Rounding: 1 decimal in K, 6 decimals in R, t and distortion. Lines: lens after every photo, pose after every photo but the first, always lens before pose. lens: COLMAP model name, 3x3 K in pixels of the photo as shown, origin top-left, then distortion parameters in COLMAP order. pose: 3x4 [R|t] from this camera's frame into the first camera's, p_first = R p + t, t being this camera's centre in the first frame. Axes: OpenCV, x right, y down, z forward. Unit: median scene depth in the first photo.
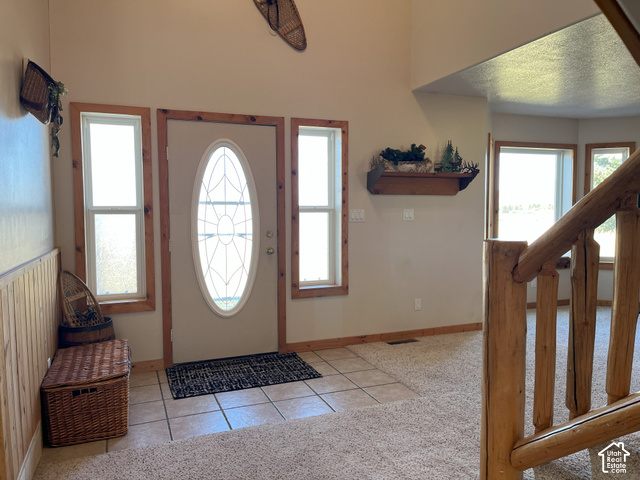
lens RADIAL K [[490.7, 0, 320.0], [0, 490.7, 240.0], [0, 0, 1]] dist [0.039732, -0.007927]
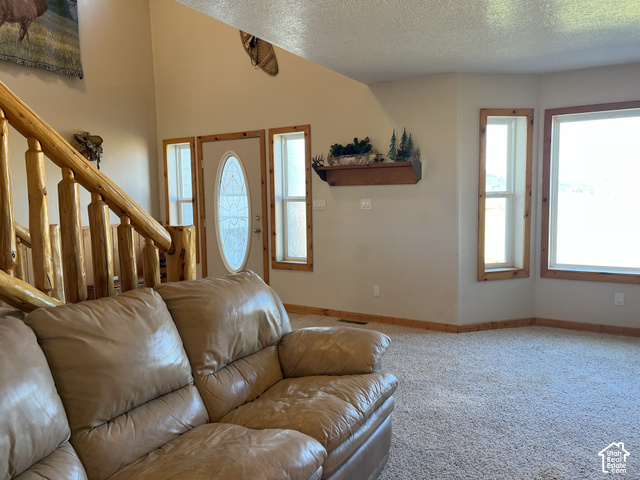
lens RADIAL K [[490.7, 0, 320.0], [0, 490.7, 240.0], [0, 0, 1]] dist [0.039732, -0.007927]
pose [[0.605975, 0.067654, -0.792602, 1.034959], [-0.038818, 0.997705, 0.055483, -0.031894], [0.794536, -0.002854, 0.607210, 0.304907]]
